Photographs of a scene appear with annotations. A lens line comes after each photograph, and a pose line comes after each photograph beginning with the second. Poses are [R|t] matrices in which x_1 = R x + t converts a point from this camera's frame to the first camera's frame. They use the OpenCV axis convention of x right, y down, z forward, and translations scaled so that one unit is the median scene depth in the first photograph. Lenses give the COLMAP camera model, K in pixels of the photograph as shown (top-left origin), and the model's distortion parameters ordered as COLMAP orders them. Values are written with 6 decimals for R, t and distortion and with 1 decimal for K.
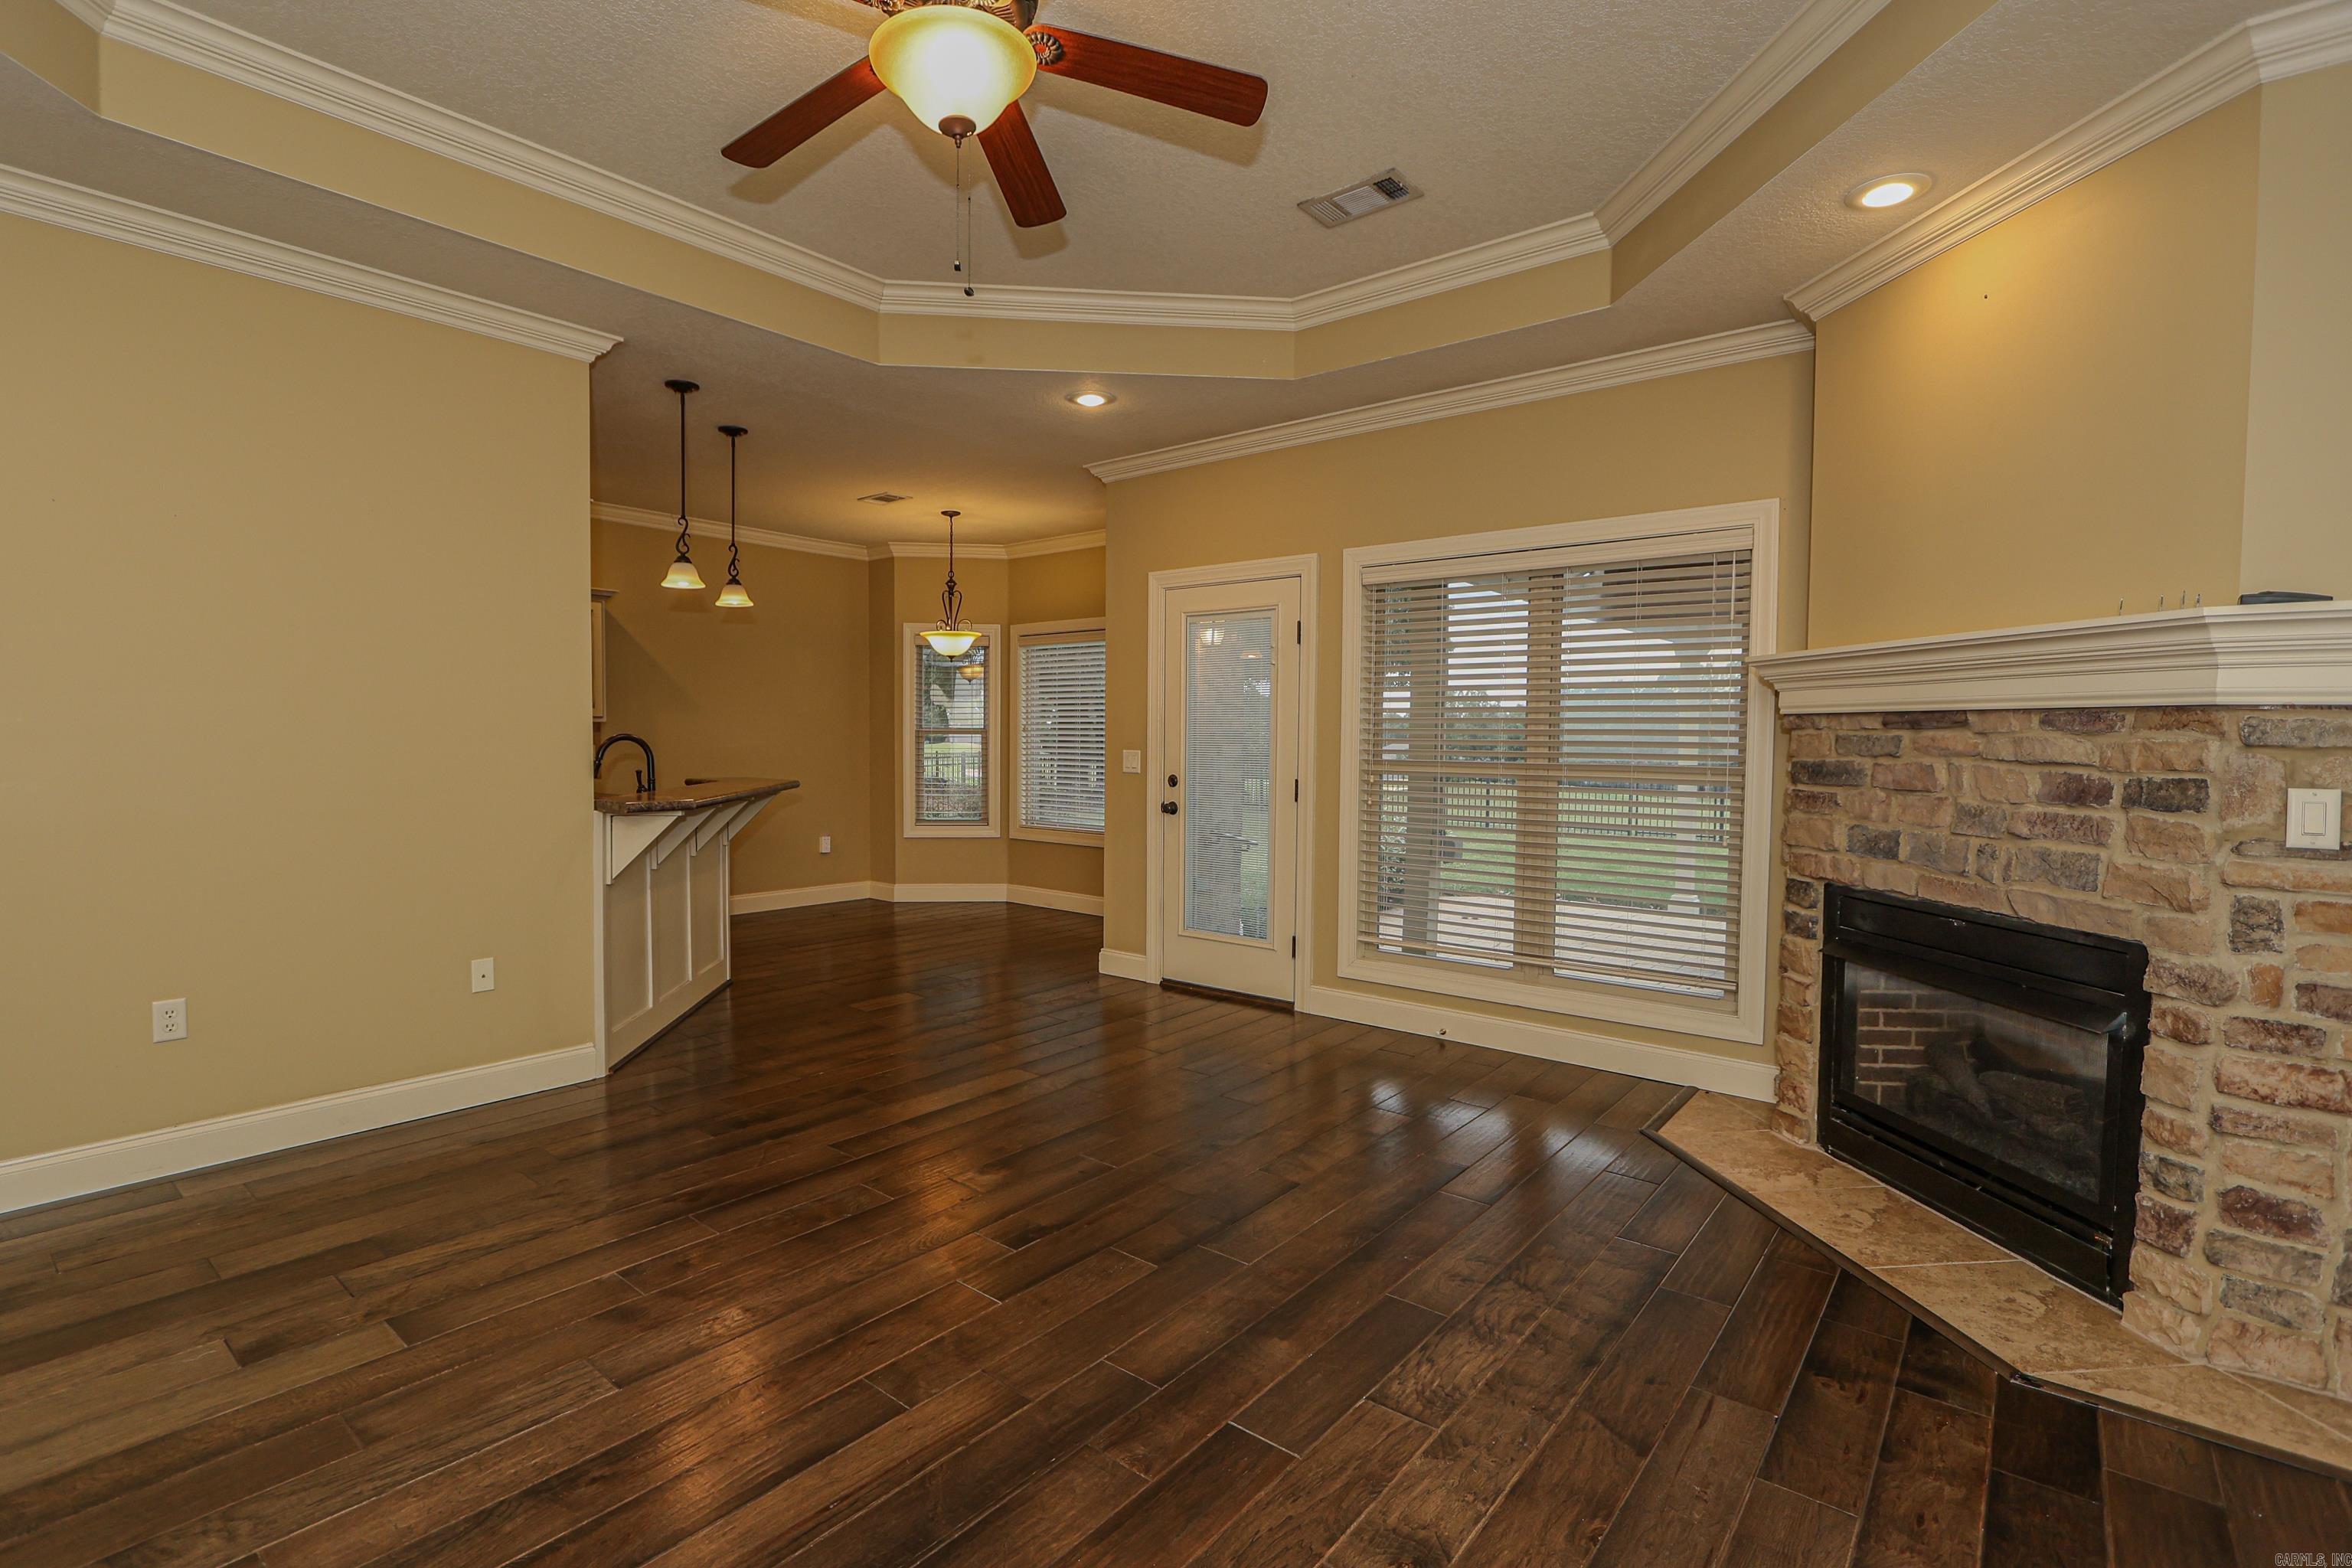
lens RADIAL K [[1079.9, 0, 1163.5], [0, 1079.9, 786.3], [0, 0, 1]] dist [-0.016506, 0.001925]
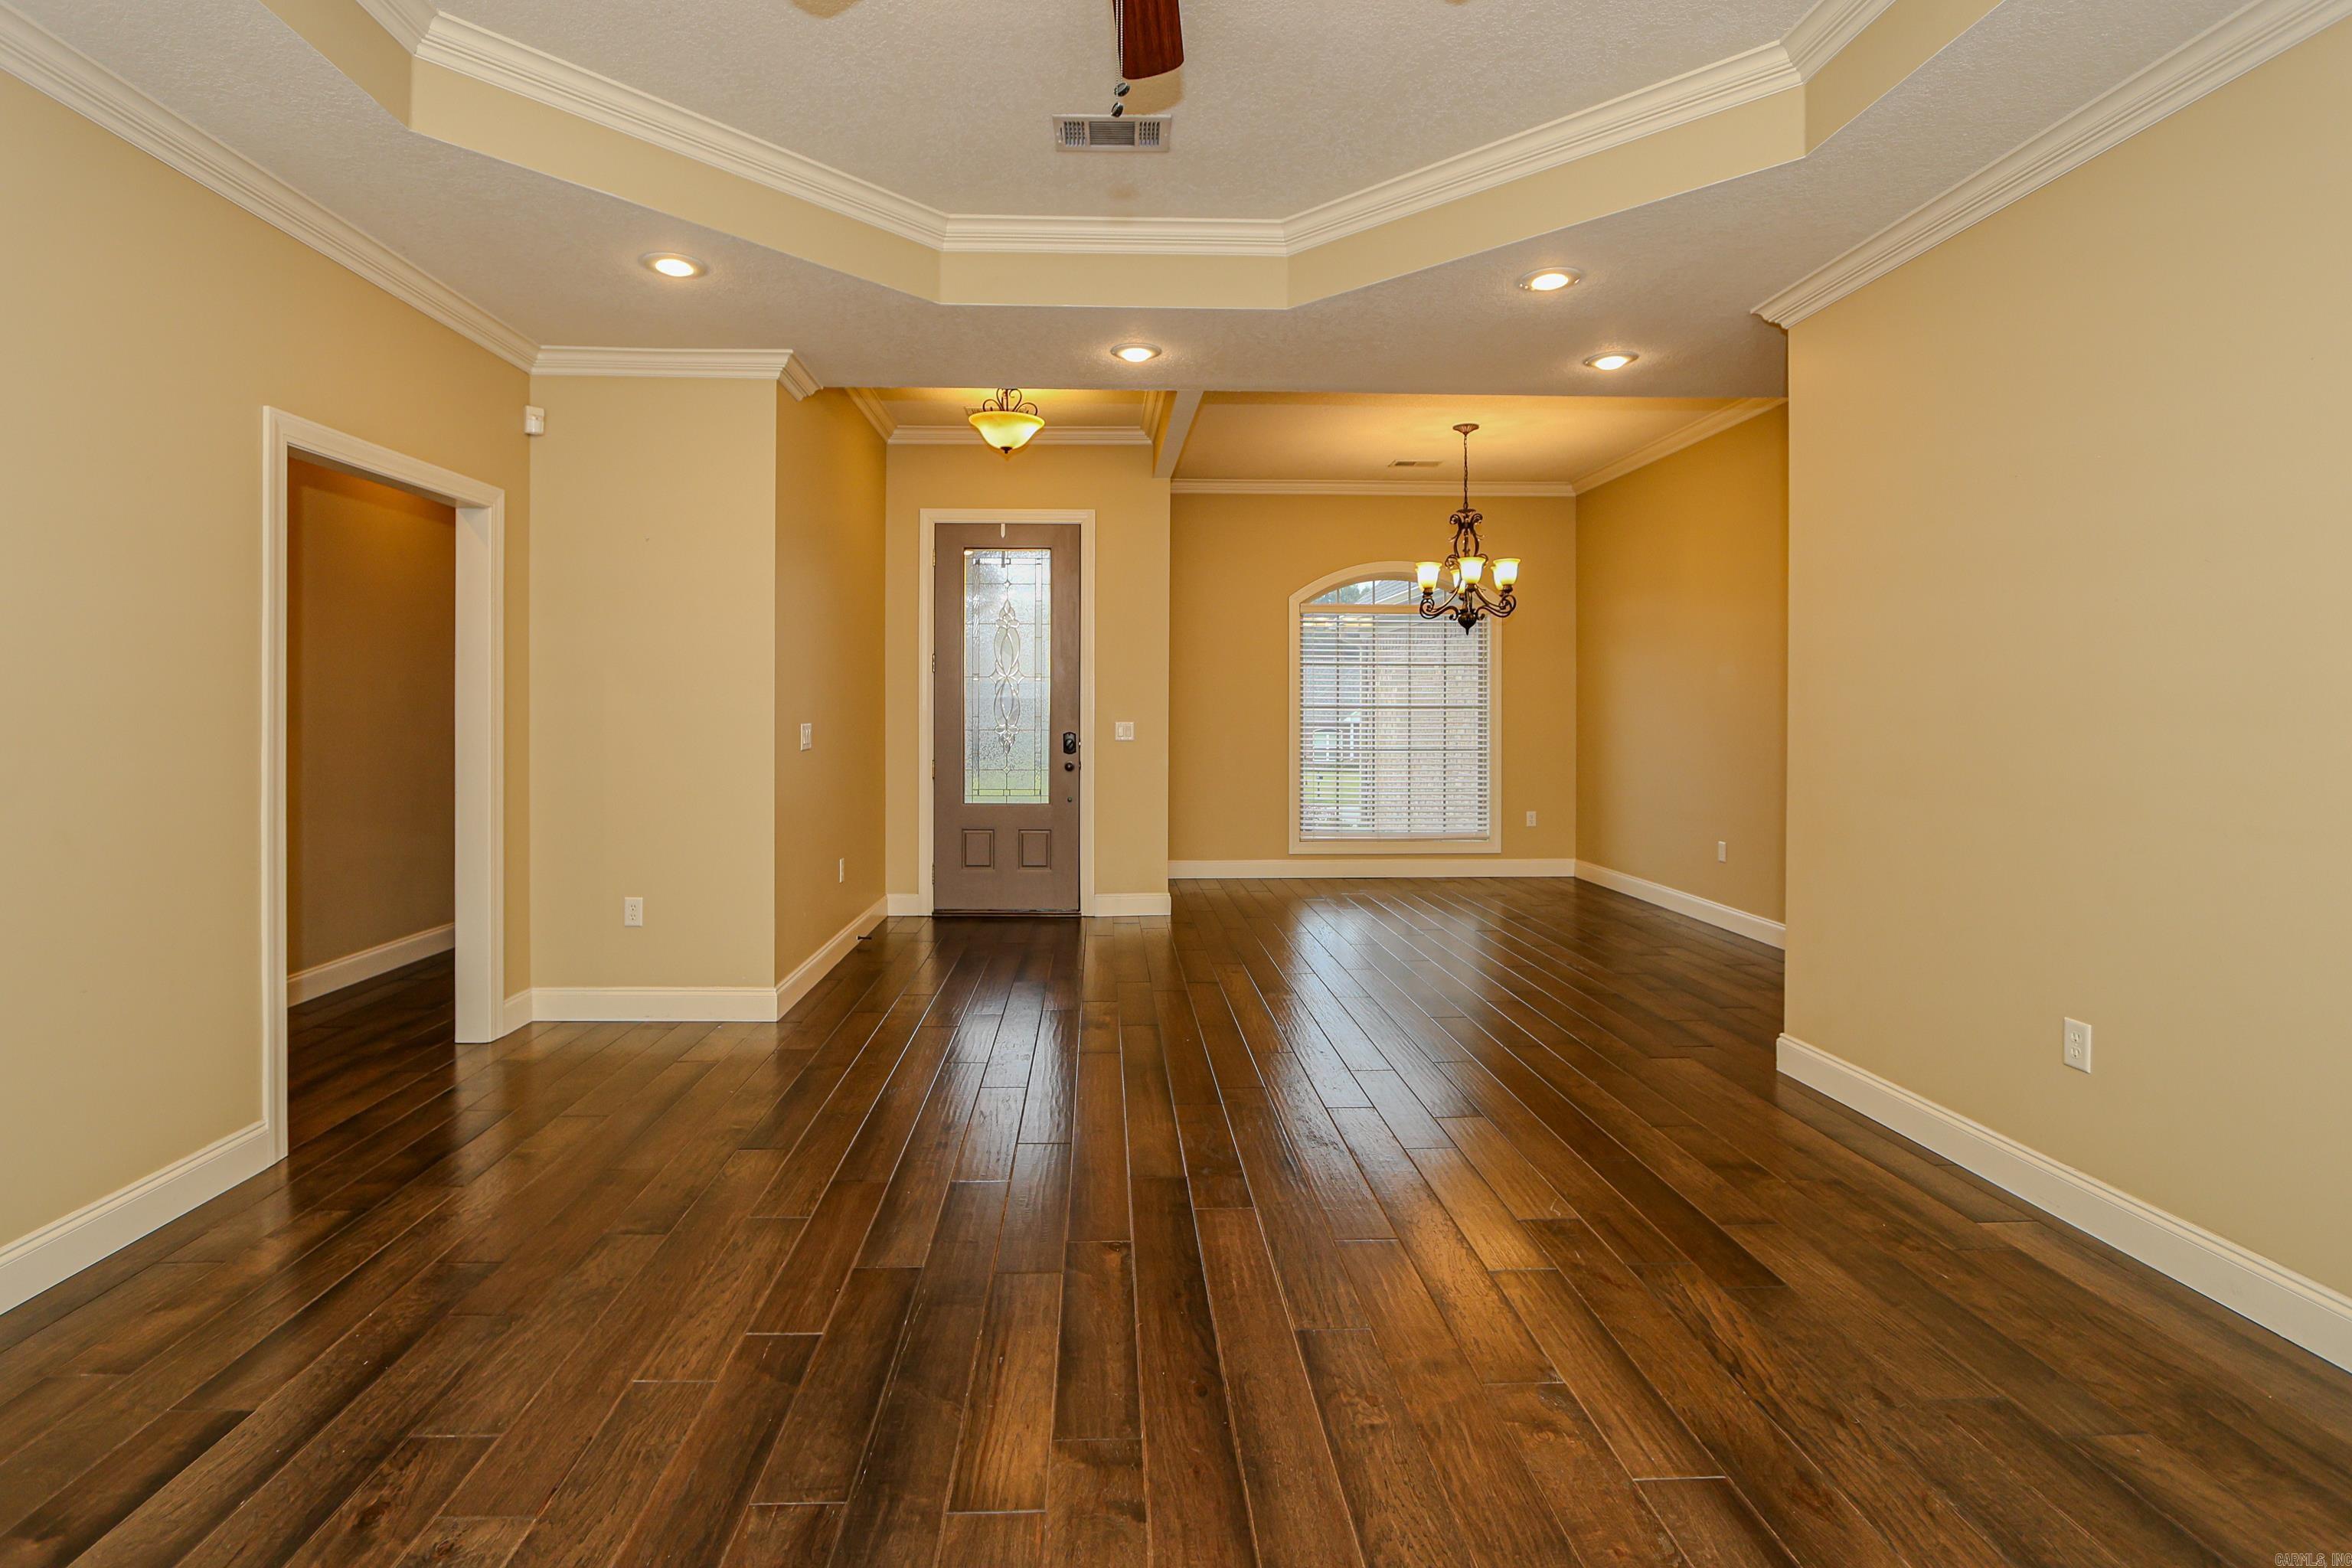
lens RADIAL K [[1109.5, 0, 1139.1], [0, 1109.5, 712.3], [0, 0, 1]] dist [-0.013211, 0.000392]
pose [[-0.751032, -0.010442, -0.660183, 0.182701], [-0.037946, 0.998905, 0.027369, -0.035969], [0.659174, 0.045606, -0.750606, 0.940366]]
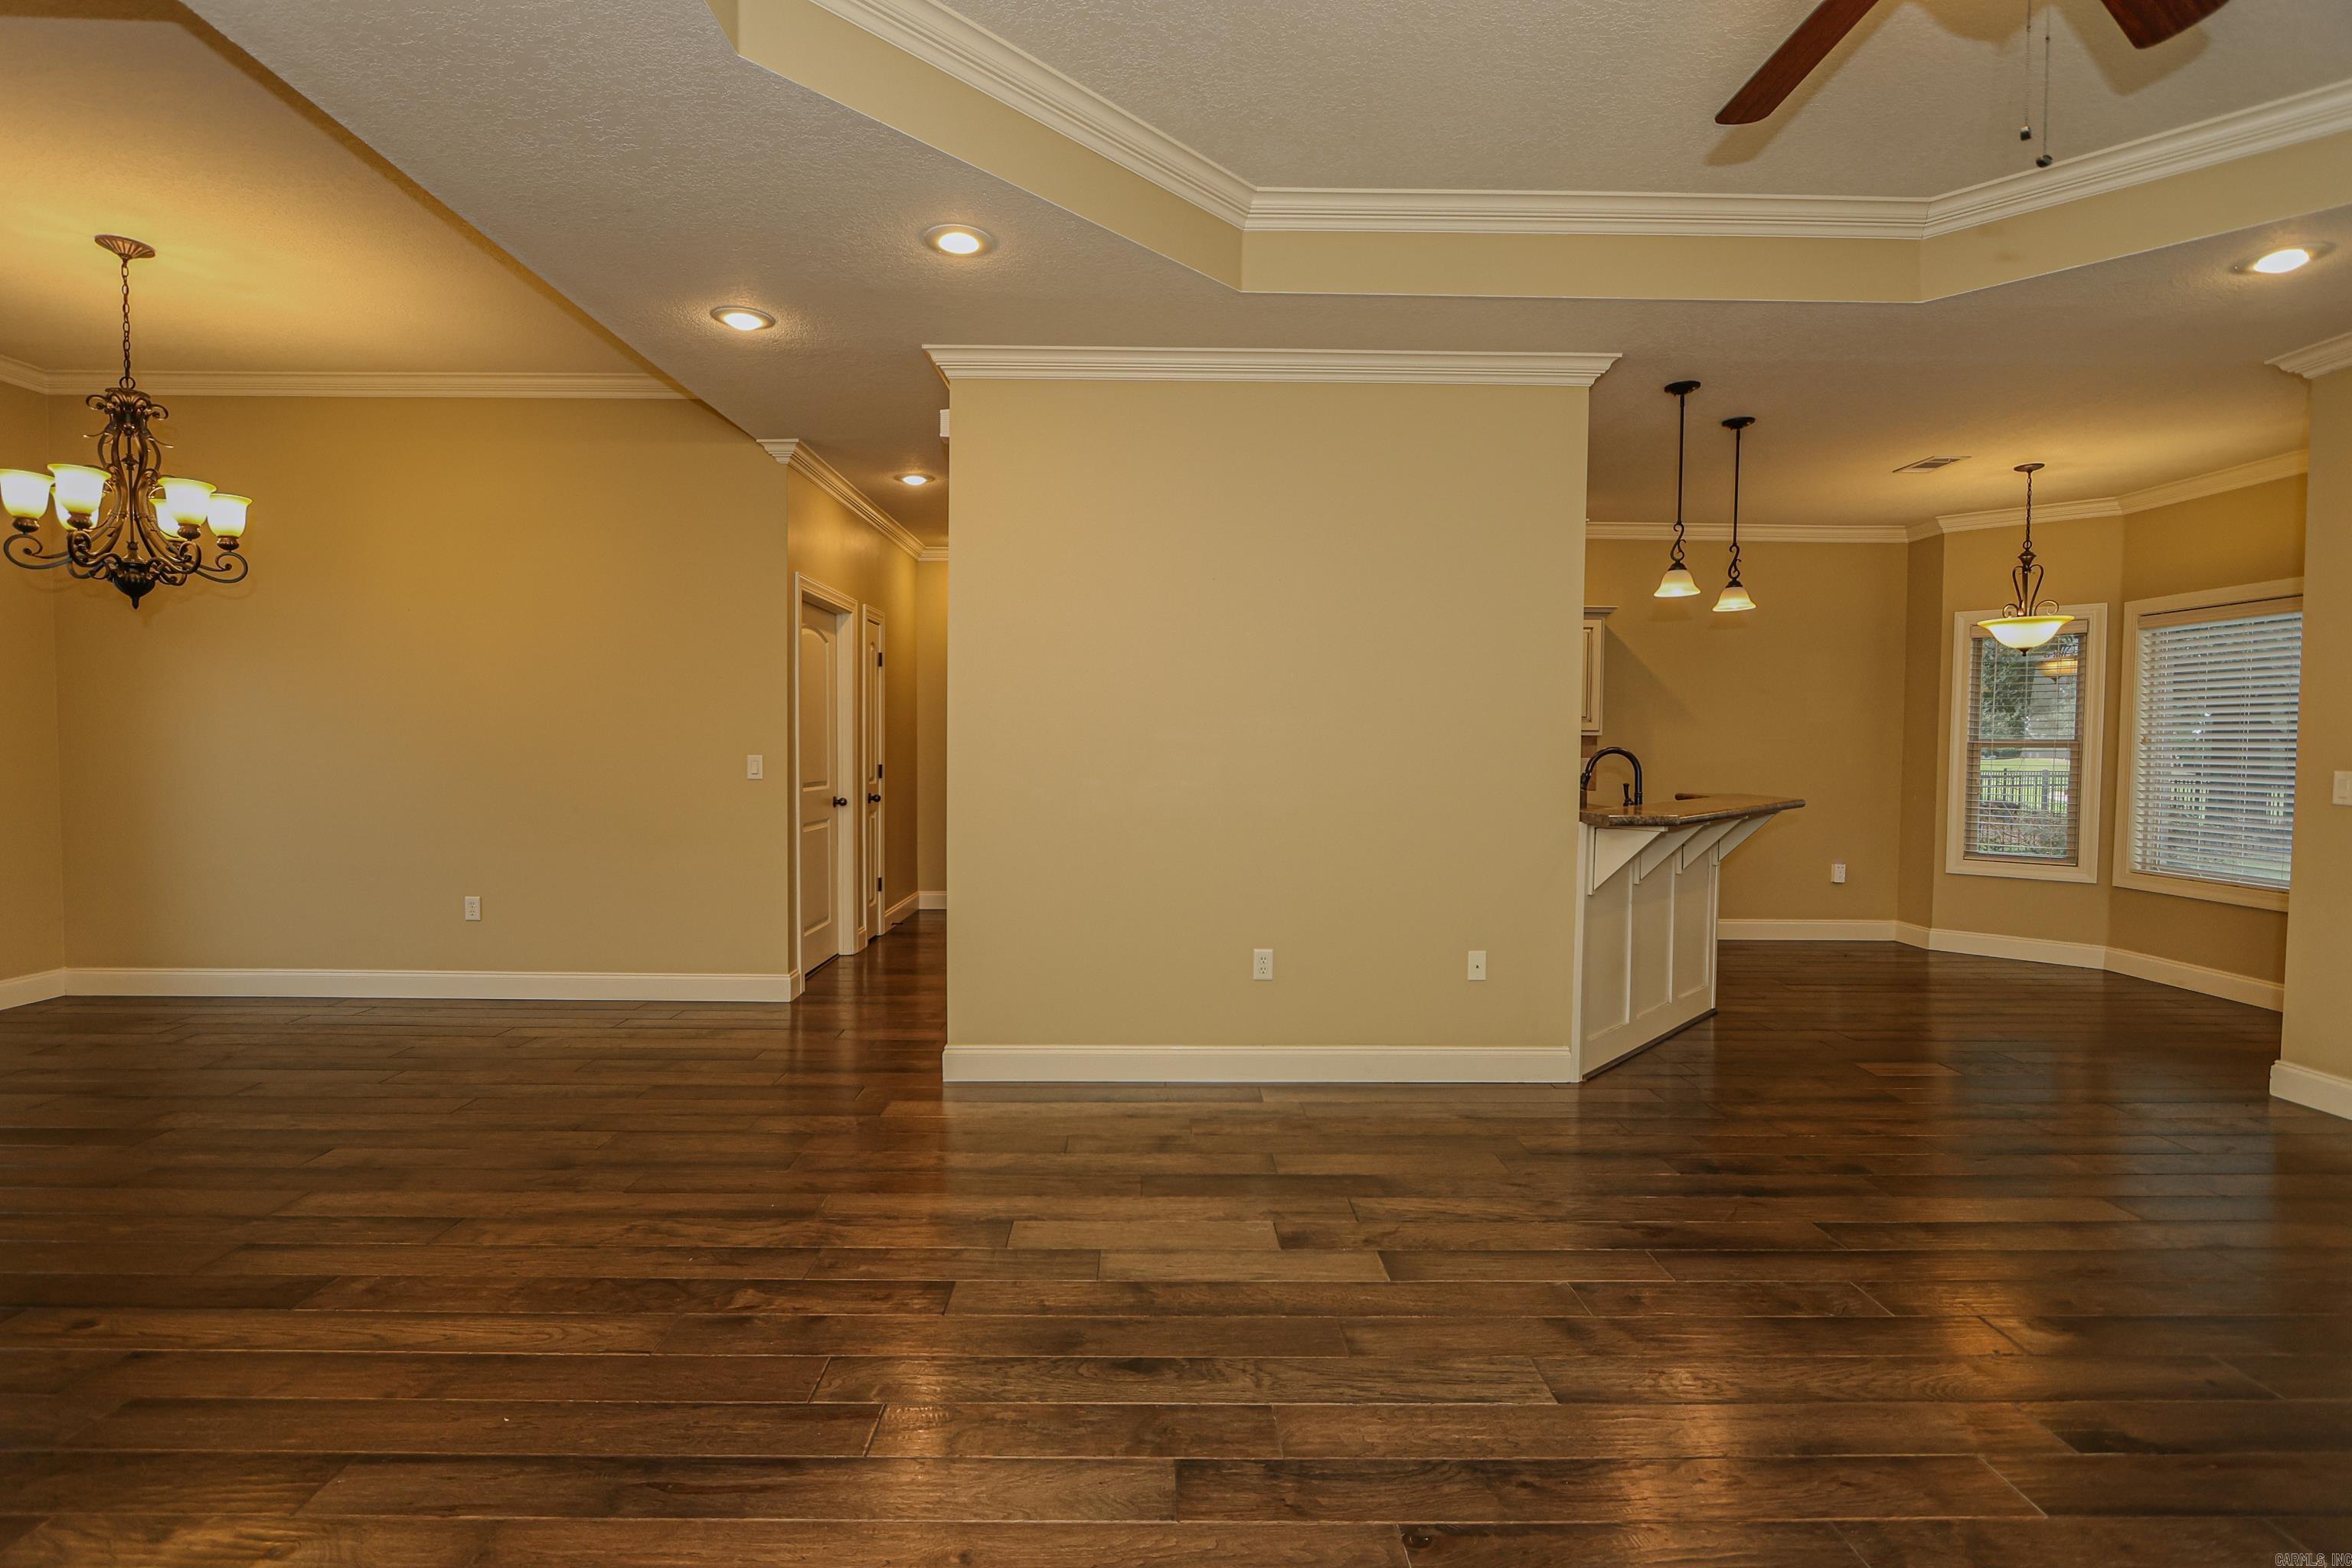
lens RADIAL K [[1079.9, 0, 1159.5], [0, 1079.9, 785.4], [0, 0, 1]] dist [-0.016506, 0.001925]
pose [[0.639296, 0.026125, -0.768516, 0.004083], [-0.036234, 0.999336, 0.003830, -0.001668], [0.768106, 0.025397, 0.639819, 0.033681]]
